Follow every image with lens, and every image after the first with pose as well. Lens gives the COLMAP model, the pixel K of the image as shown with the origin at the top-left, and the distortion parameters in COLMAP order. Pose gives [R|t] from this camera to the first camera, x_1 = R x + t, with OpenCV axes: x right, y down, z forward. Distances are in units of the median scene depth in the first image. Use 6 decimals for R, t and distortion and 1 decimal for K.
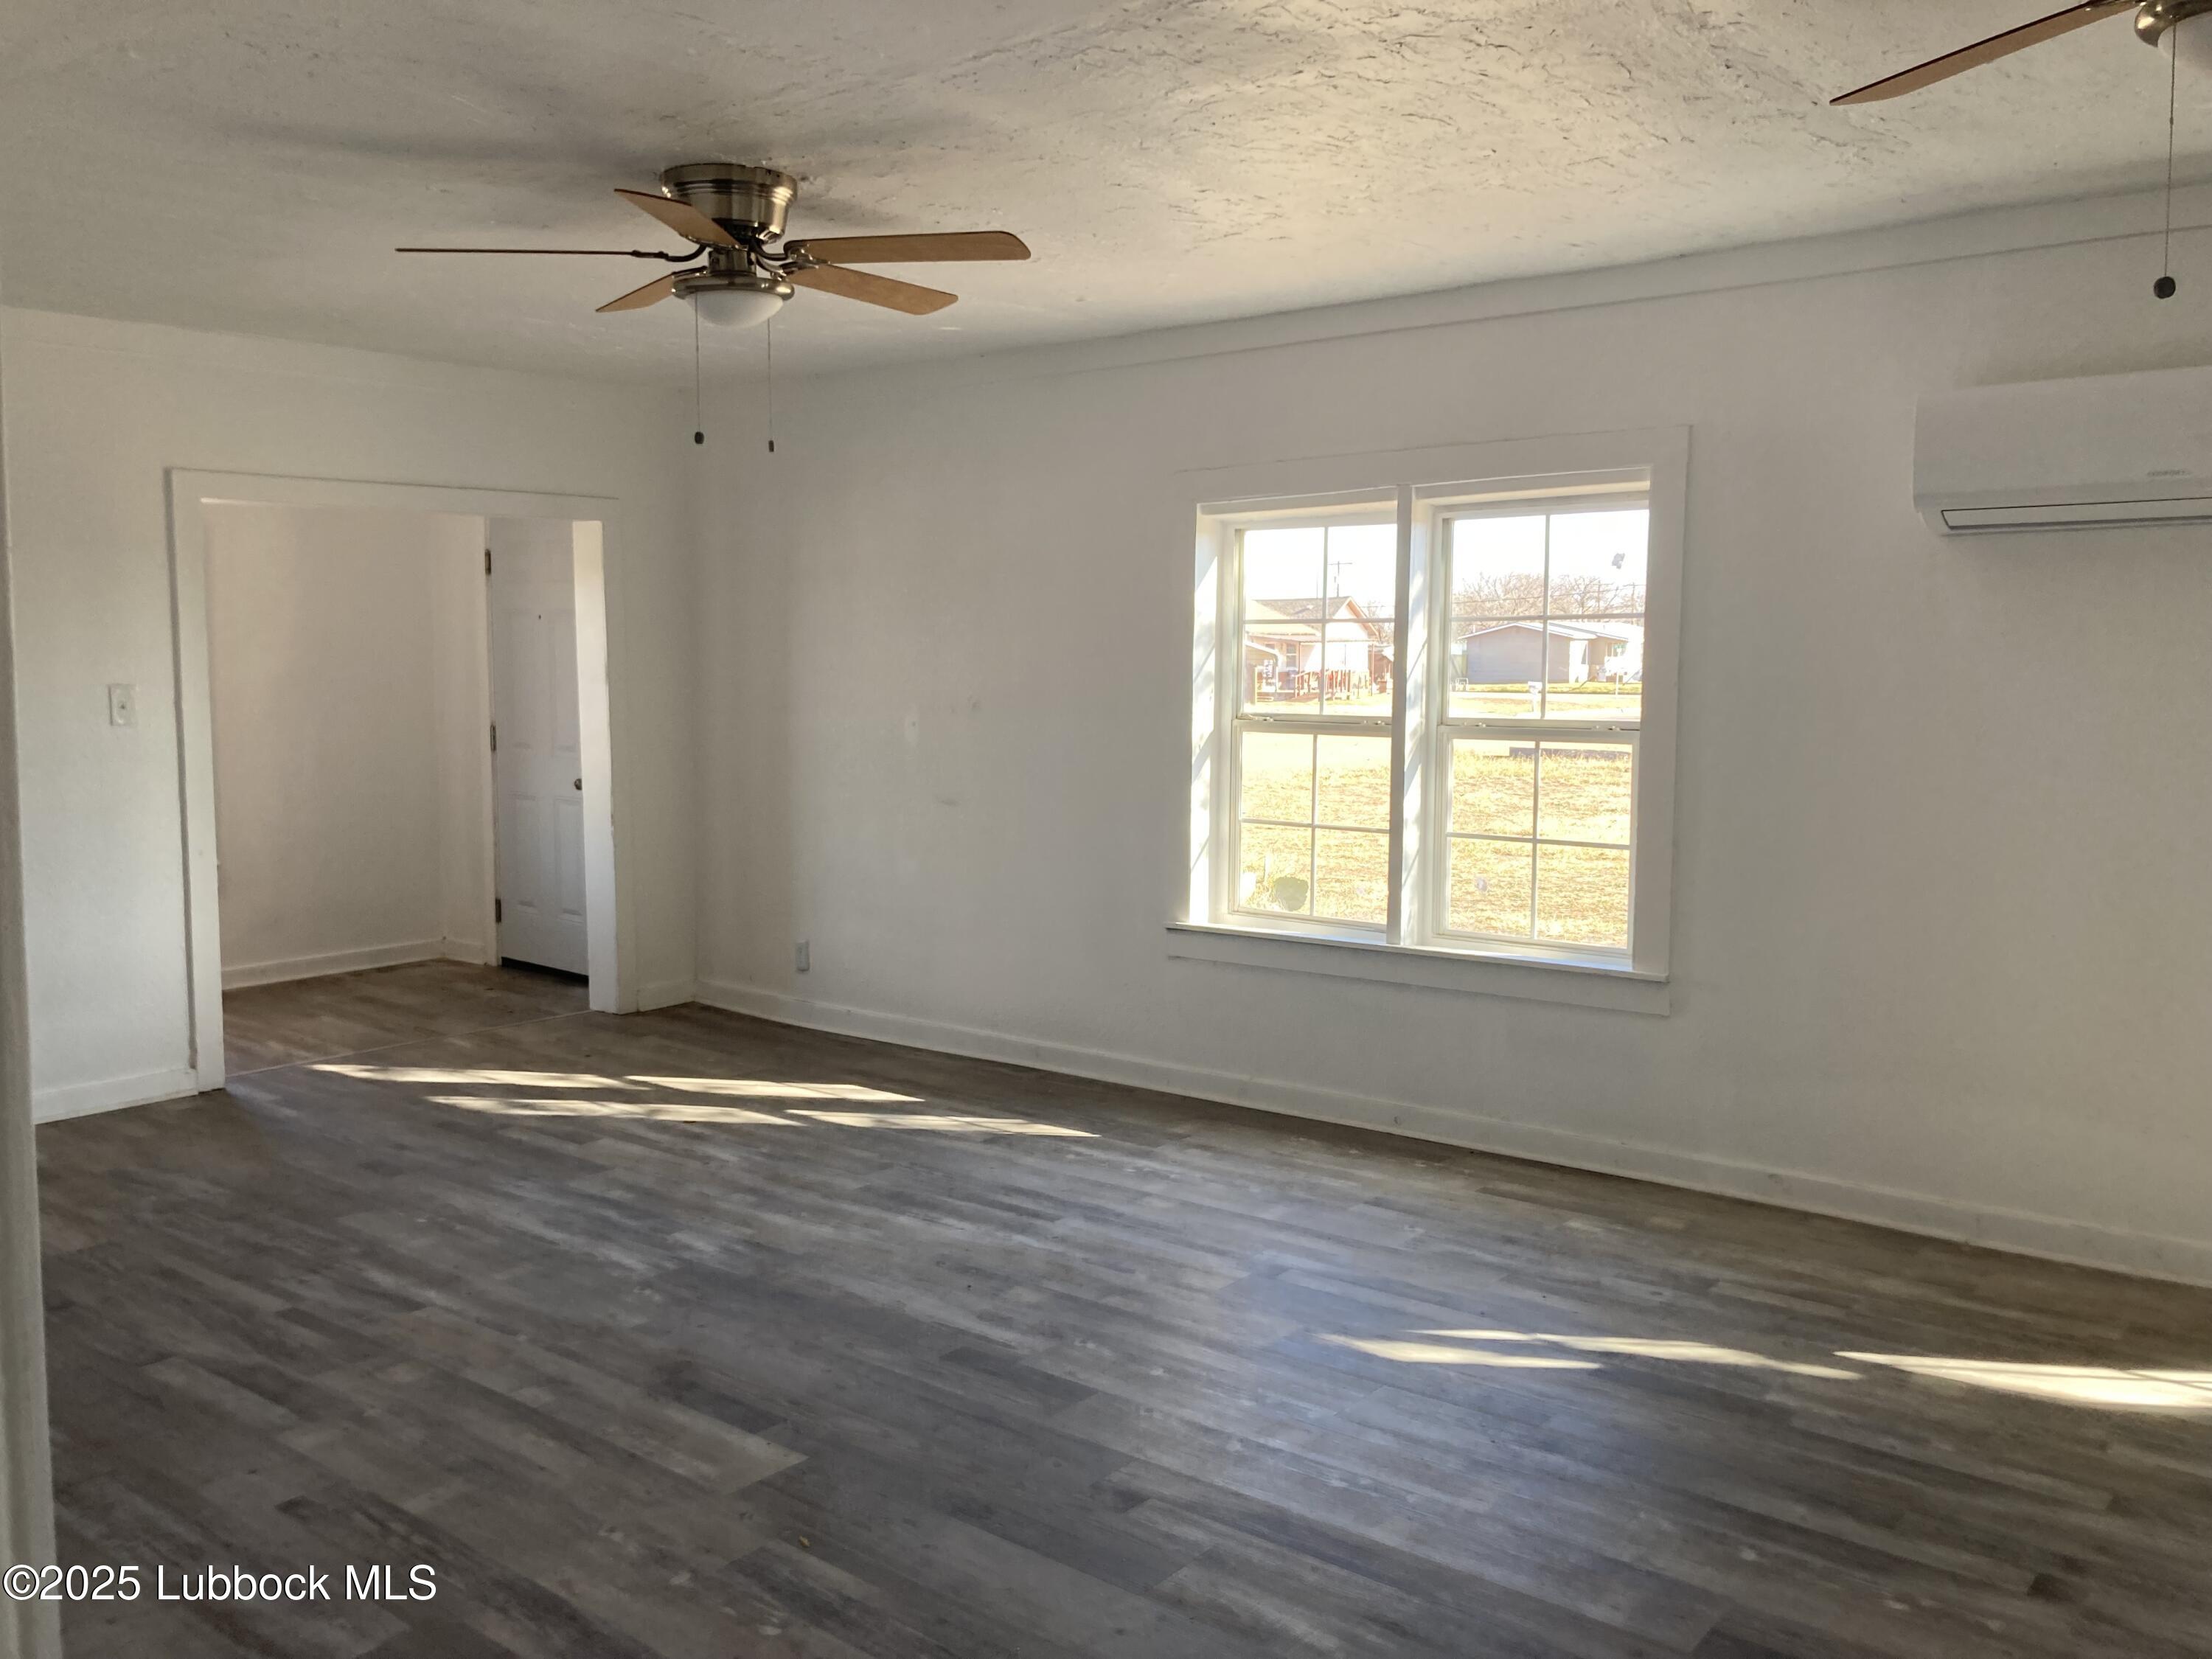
lens RADIAL K [[1844.1, 0, 1106.0], [0, 1844.1, 829.5], [0, 0, 1]] dist [0.010476, -0.002866]
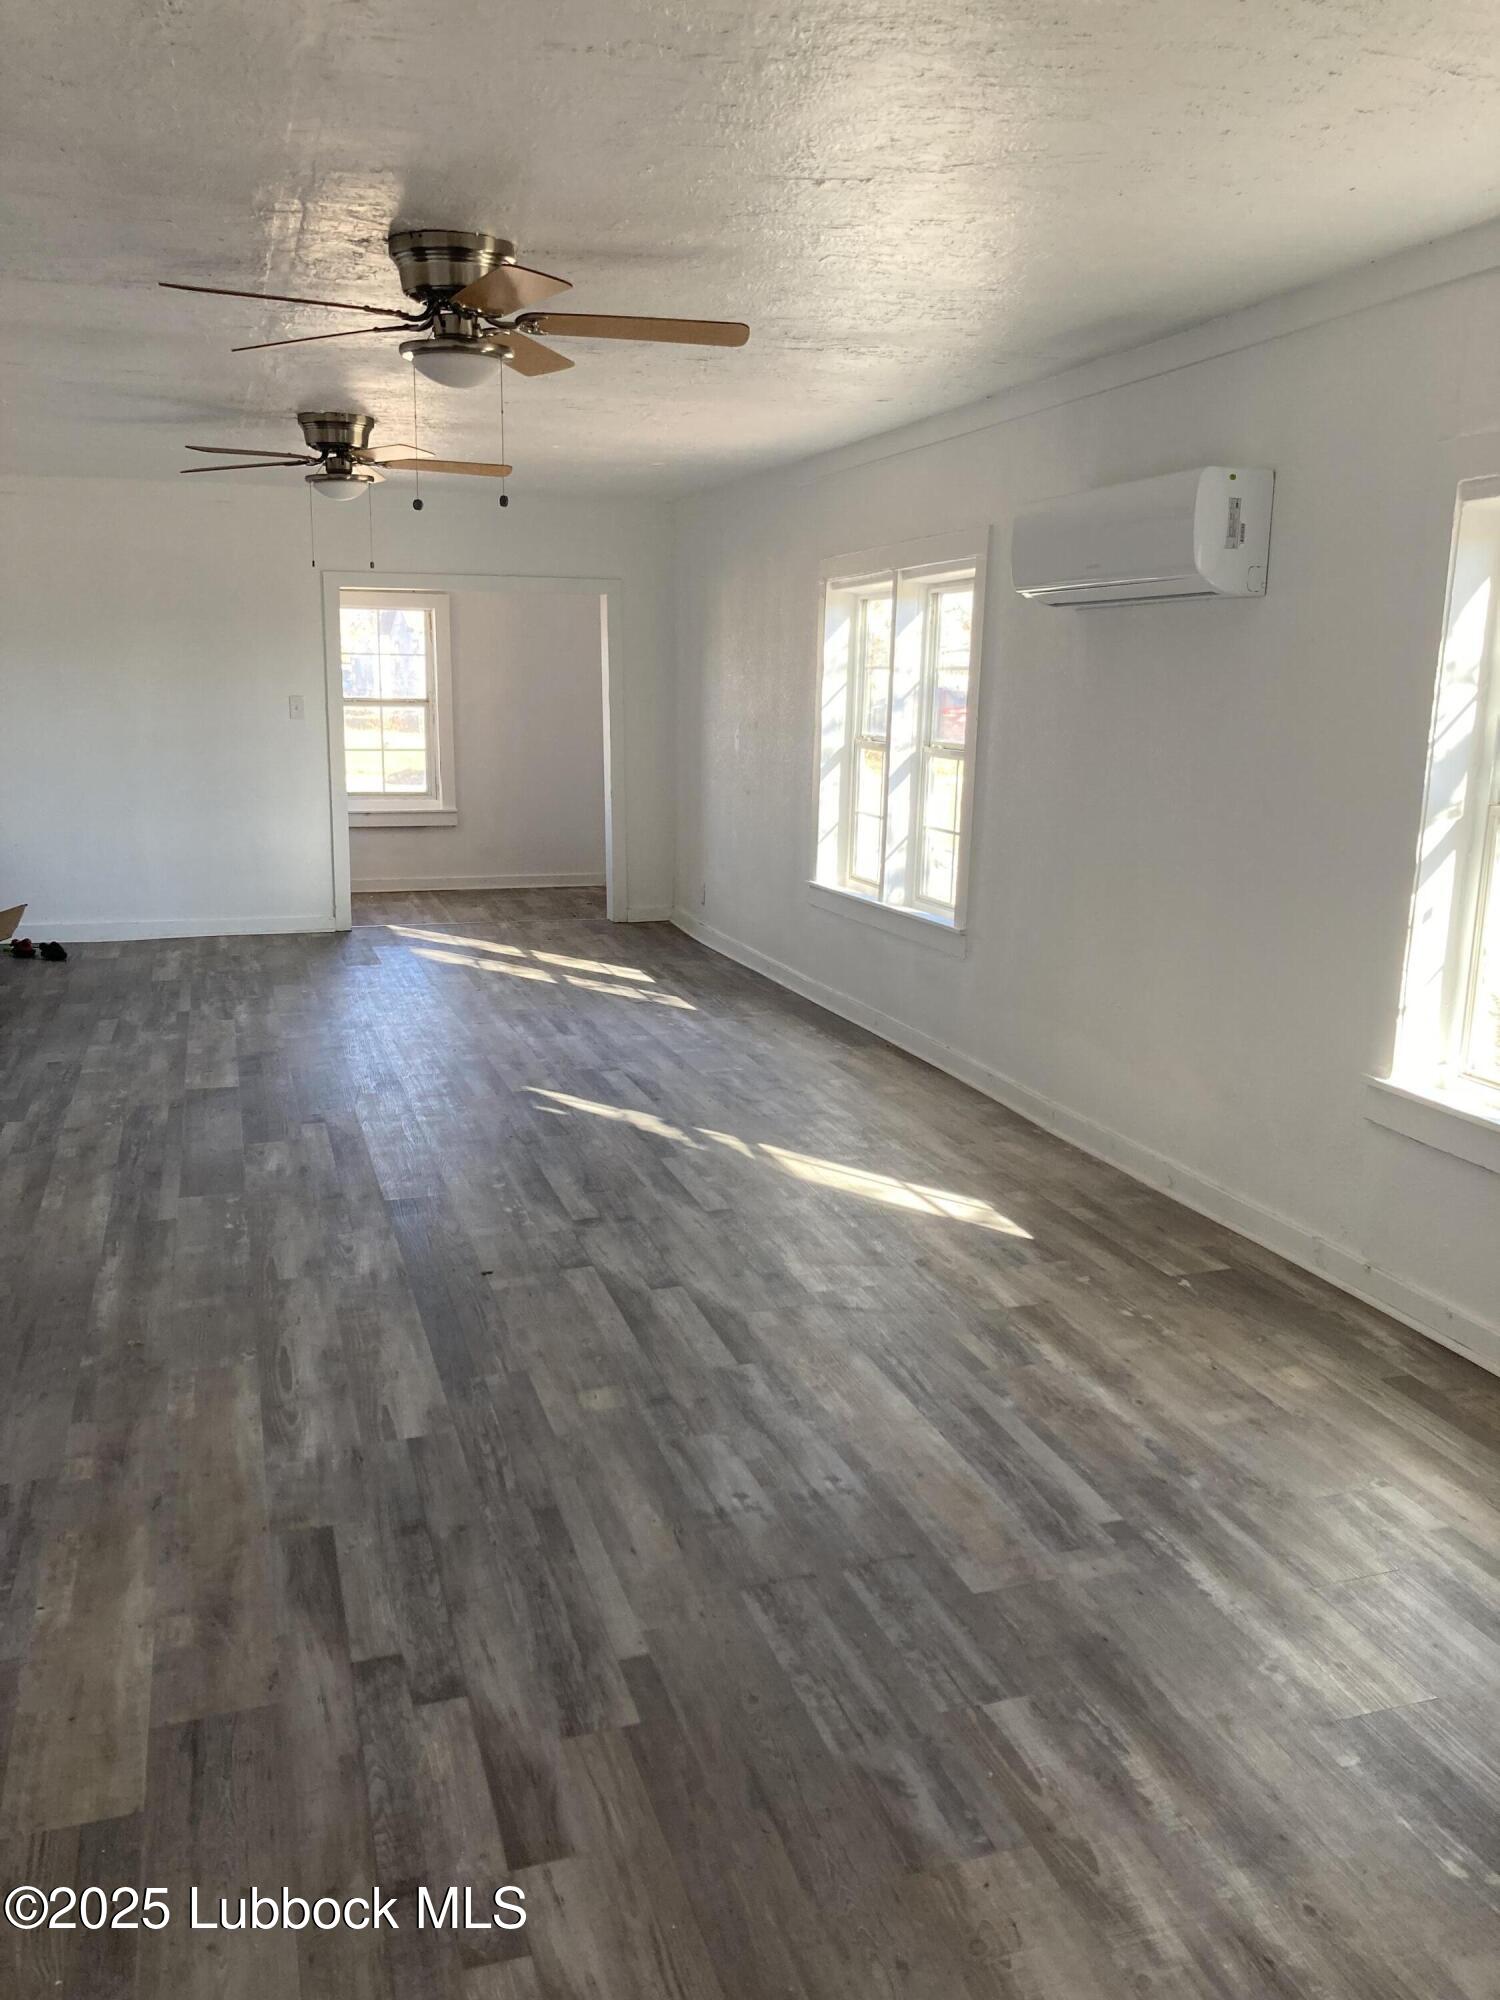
lens RADIAL K [[1667.4, 0, 750.0], [0, 1667.4, 1000.0], [0, 0, 1]] dist [0.010476, -0.002866]
pose [[0.838101, 0.116898, -0.532844, 0.955012], [-0.067808, 0.991519, 0.110870, 0.005123], [0.541285, -0.056789, 0.838919, -0.167114]]
